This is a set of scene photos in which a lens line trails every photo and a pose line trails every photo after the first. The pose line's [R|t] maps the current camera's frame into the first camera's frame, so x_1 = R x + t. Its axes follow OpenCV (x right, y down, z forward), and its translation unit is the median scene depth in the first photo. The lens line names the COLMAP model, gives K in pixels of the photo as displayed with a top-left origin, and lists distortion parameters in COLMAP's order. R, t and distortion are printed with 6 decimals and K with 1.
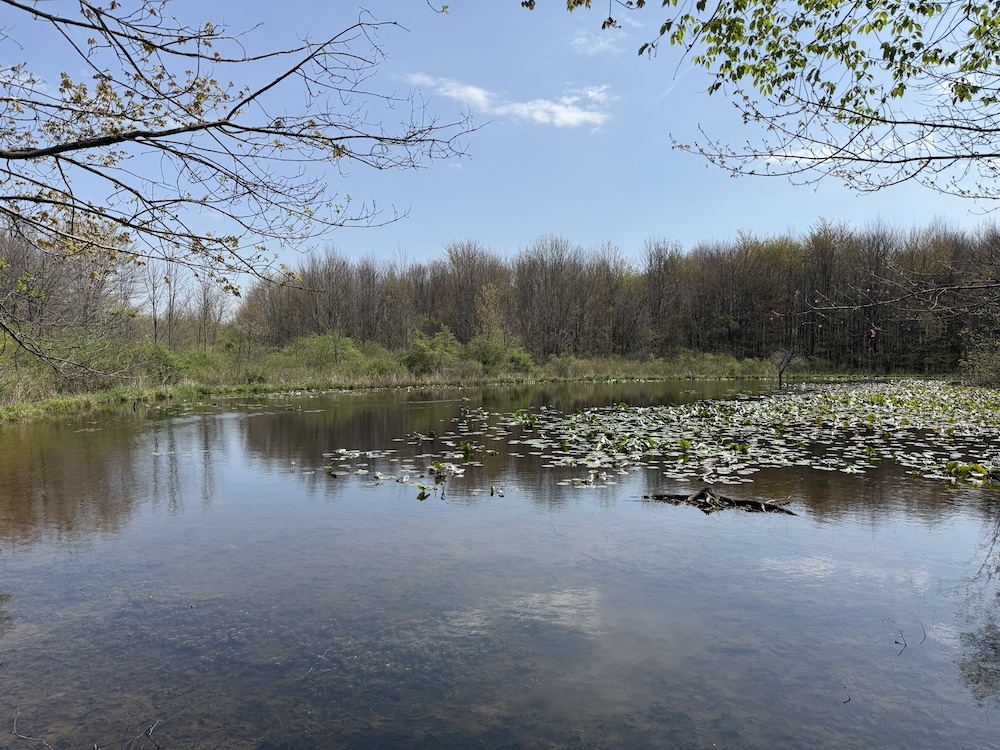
lens RADIAL K [[689.1, 0, 504.1], [0, 689.1, 378.4], [0, 0, 1]] dist [0.038133, -0.019443]
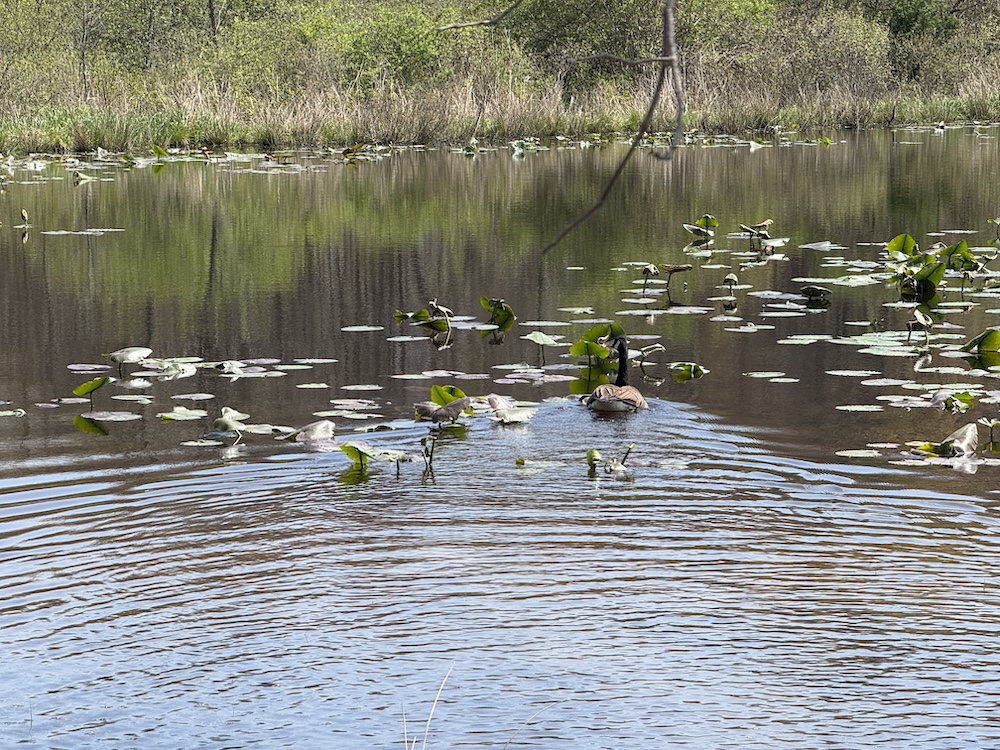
lens RADIAL K [[3493.3, 0, 500.3], [0, 3493.3, 375.6], [0, 0, 1]] dist [0.169480, 0.000000]
pose [[0.985608, 0.009530, -0.168778, 0.039308], [0.003427, 0.997078, 0.076311, 0.002221], [0.169012, -0.075791, 0.982696, -0.093889]]
